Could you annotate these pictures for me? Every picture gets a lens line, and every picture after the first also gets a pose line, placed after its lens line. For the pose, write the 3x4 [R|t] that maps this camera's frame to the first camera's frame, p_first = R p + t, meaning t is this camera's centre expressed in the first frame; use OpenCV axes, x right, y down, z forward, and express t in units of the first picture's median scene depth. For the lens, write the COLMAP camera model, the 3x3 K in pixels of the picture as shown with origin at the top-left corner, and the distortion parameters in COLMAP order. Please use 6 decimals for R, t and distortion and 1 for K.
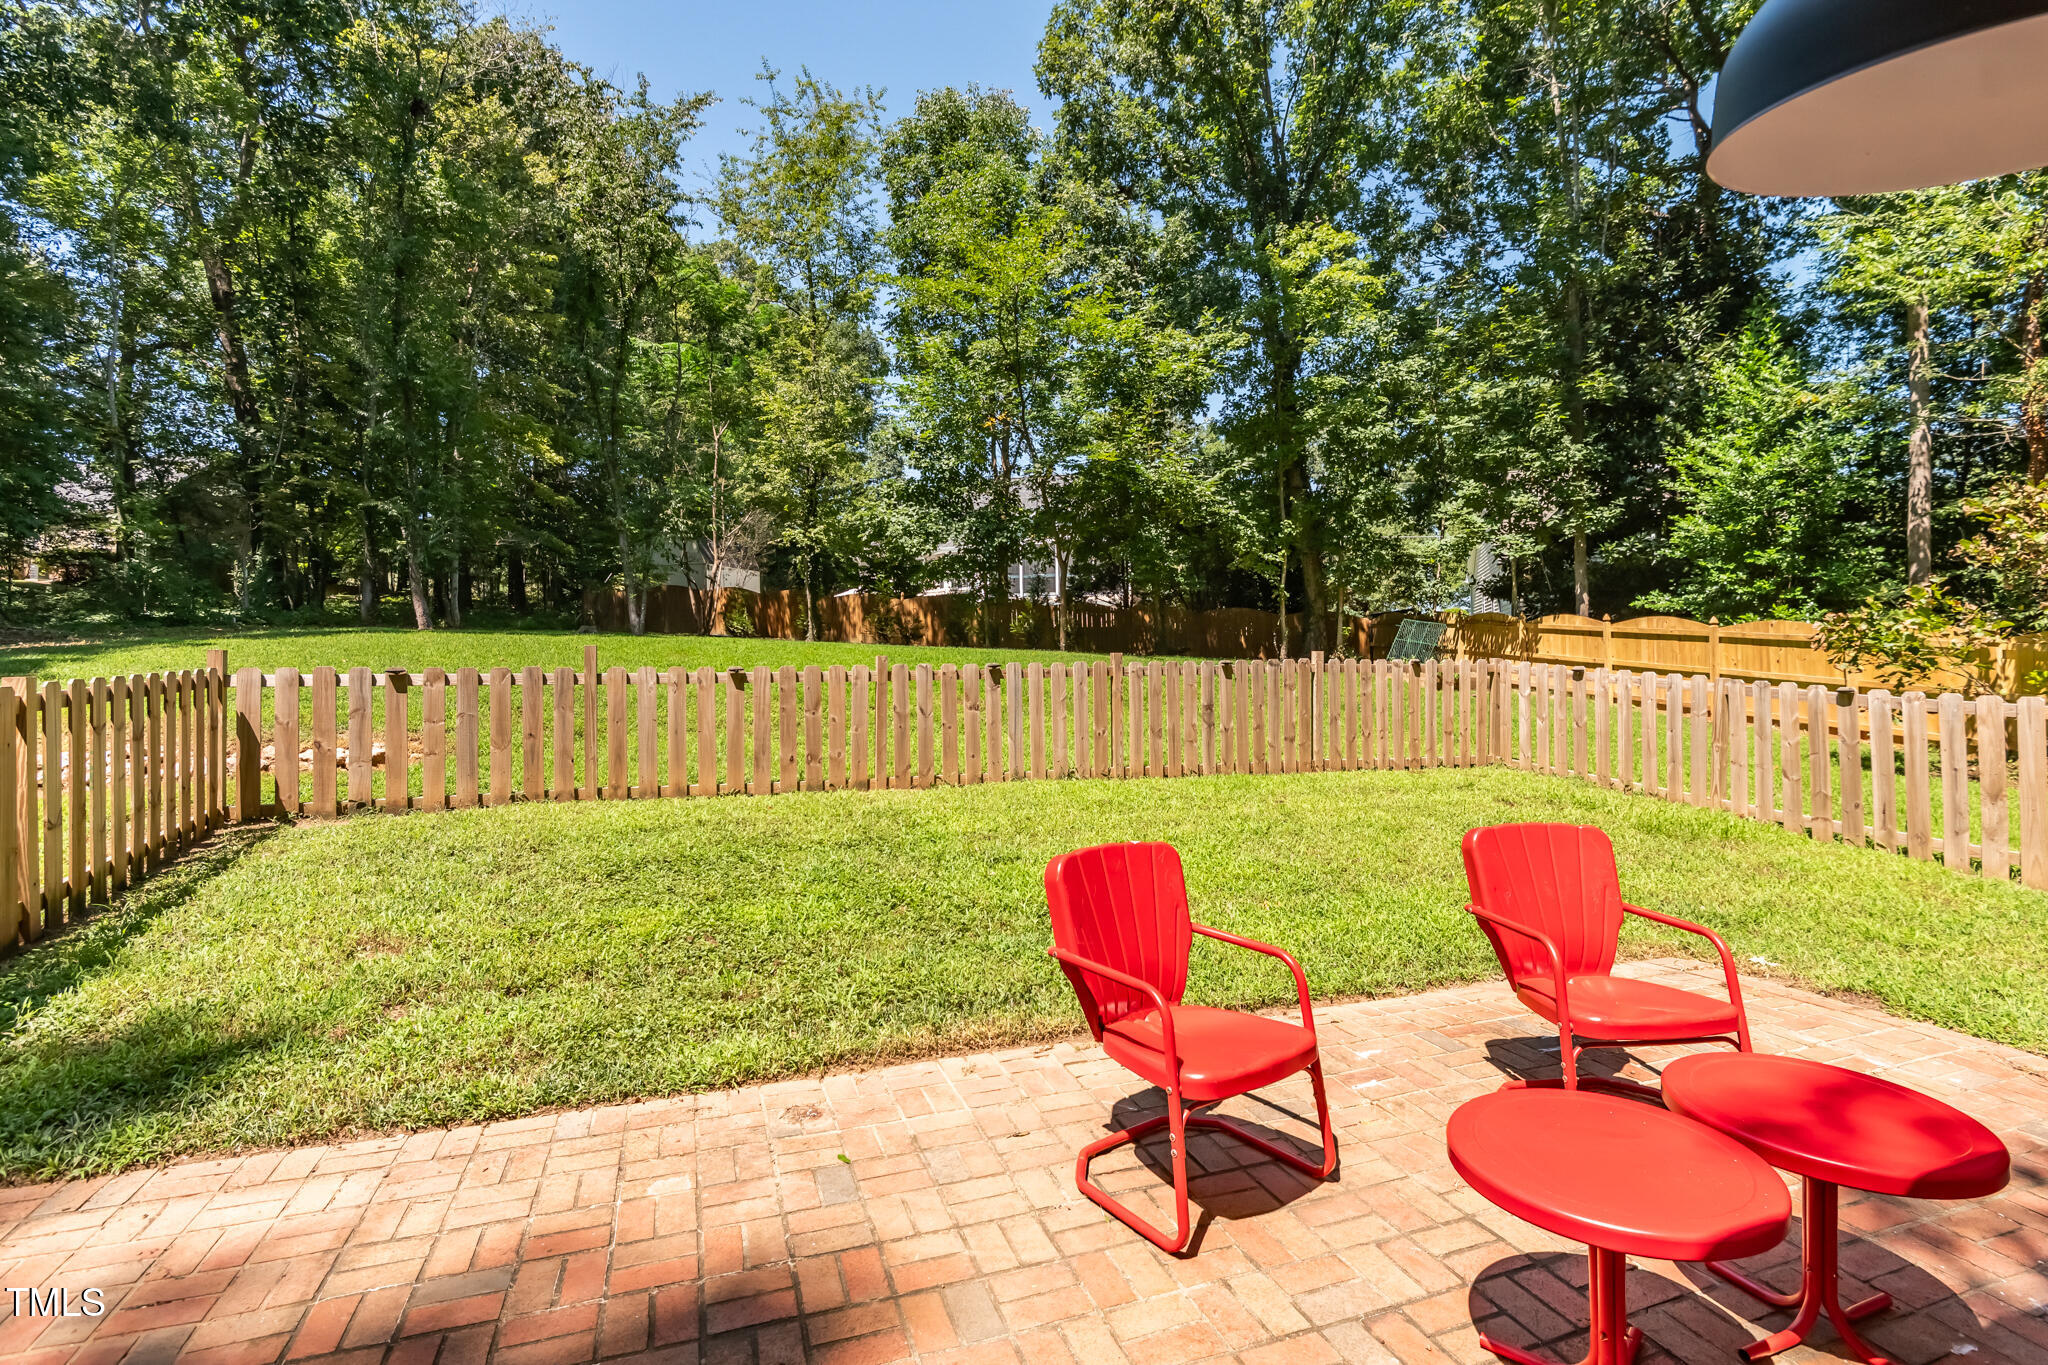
lens RADIAL K [[945.1, 0, 1020.4], [0, 945.1, 671.7], [0, 0, 1]] dist [0.000333, 0.000014]
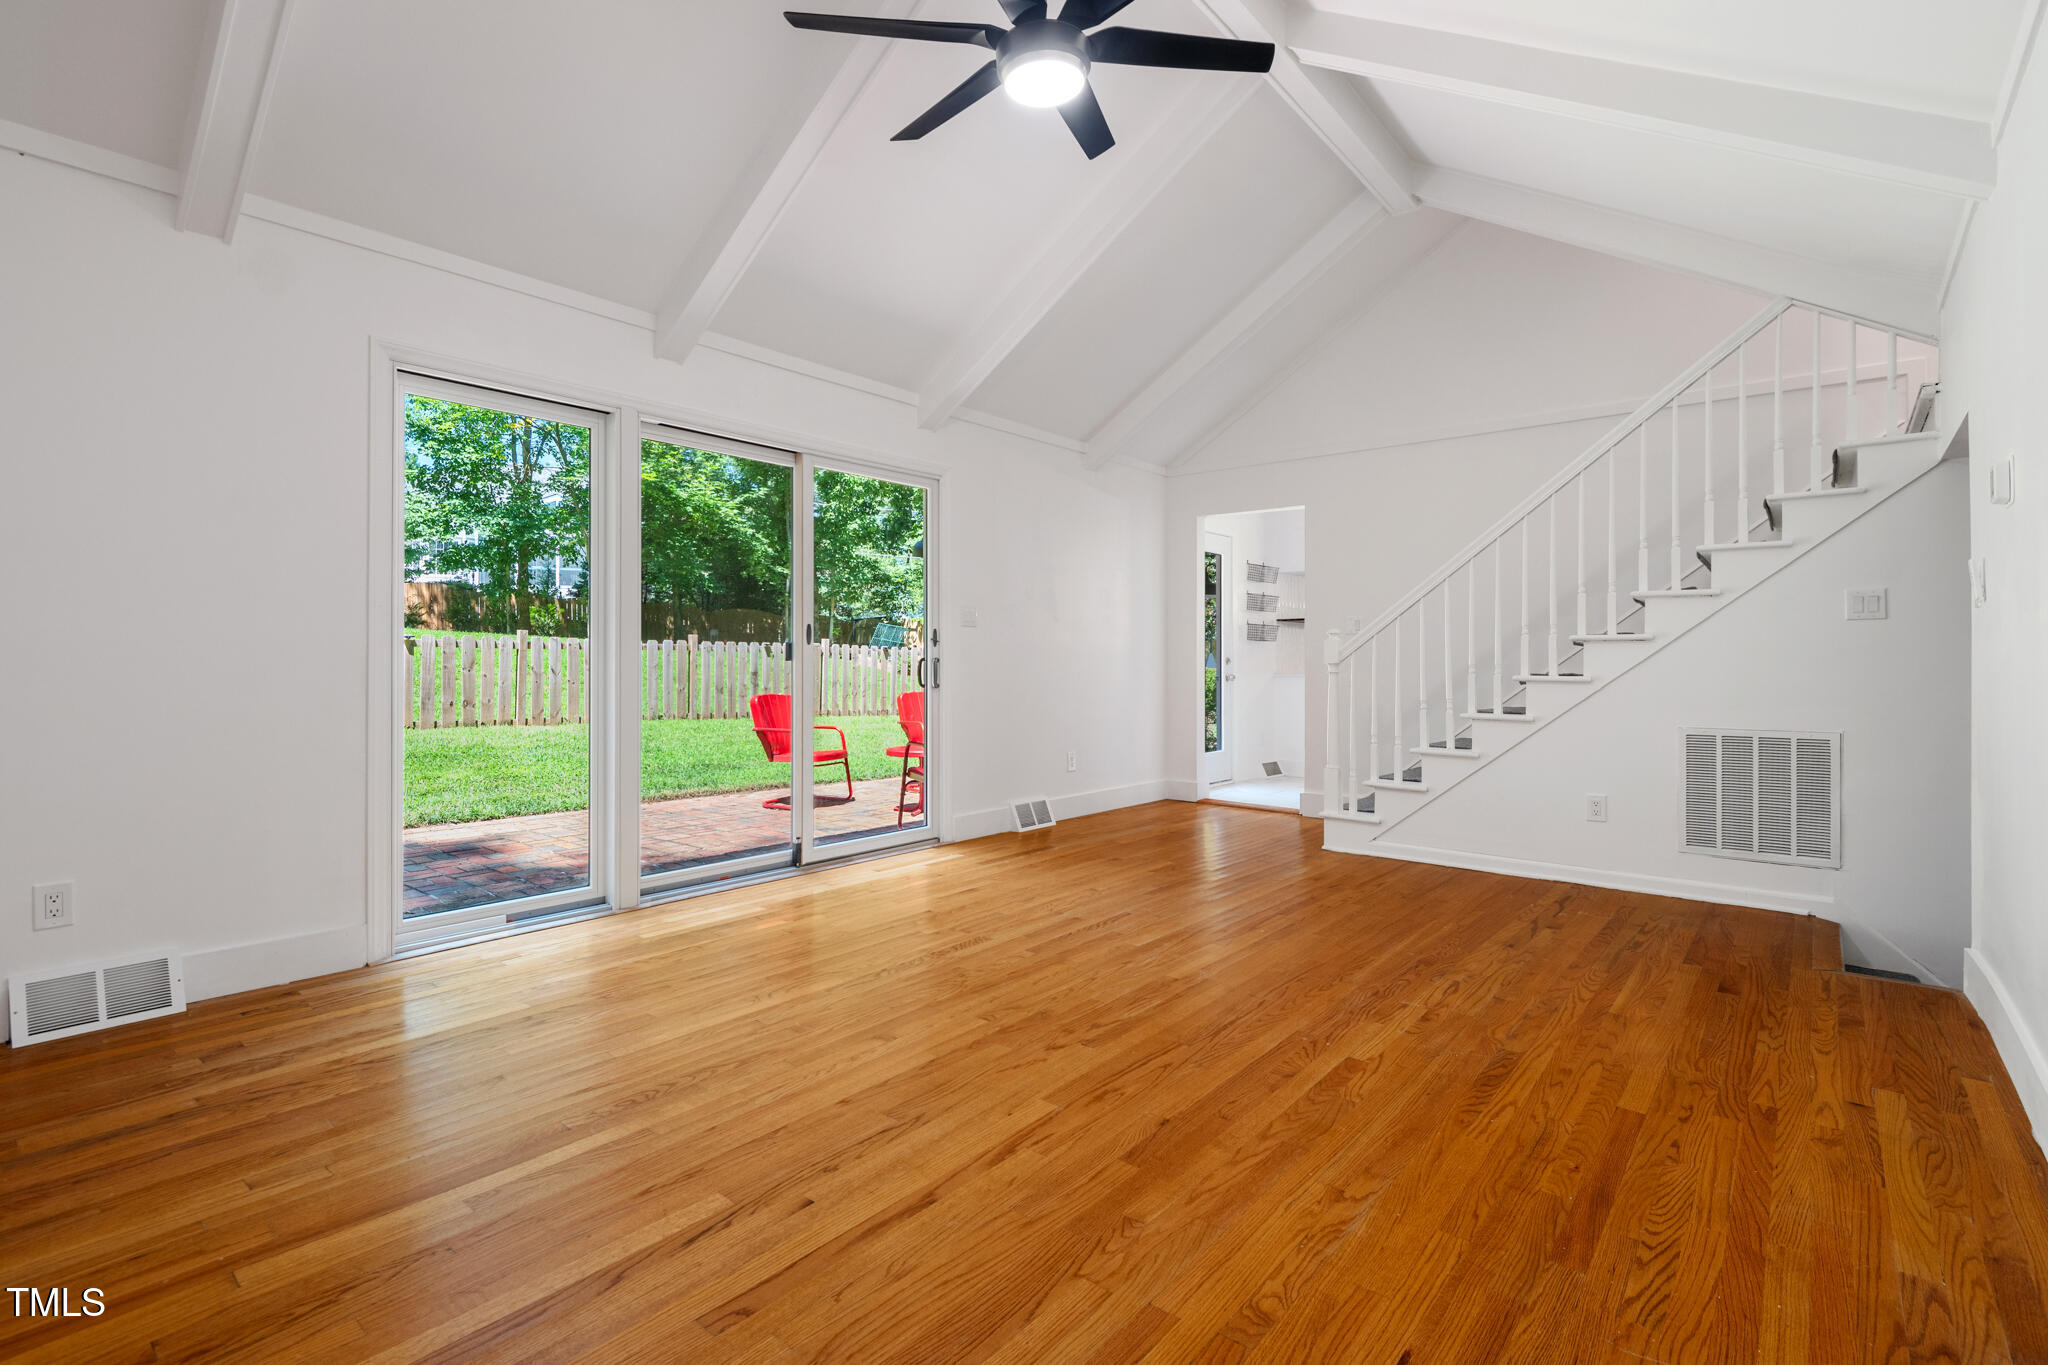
lens RADIAL K [[945.1, 0, 1018.9], [0, 945.1, 675.8], [0, 0, 1]] dist [0.000333, 0.000014]
pose [[0.863044, 0.010703, 0.505015, -0.080744], [-0.010672, 0.999939, -0.002953, 0.016993], [-0.505016, -0.002841, 0.863105, -0.207443]]
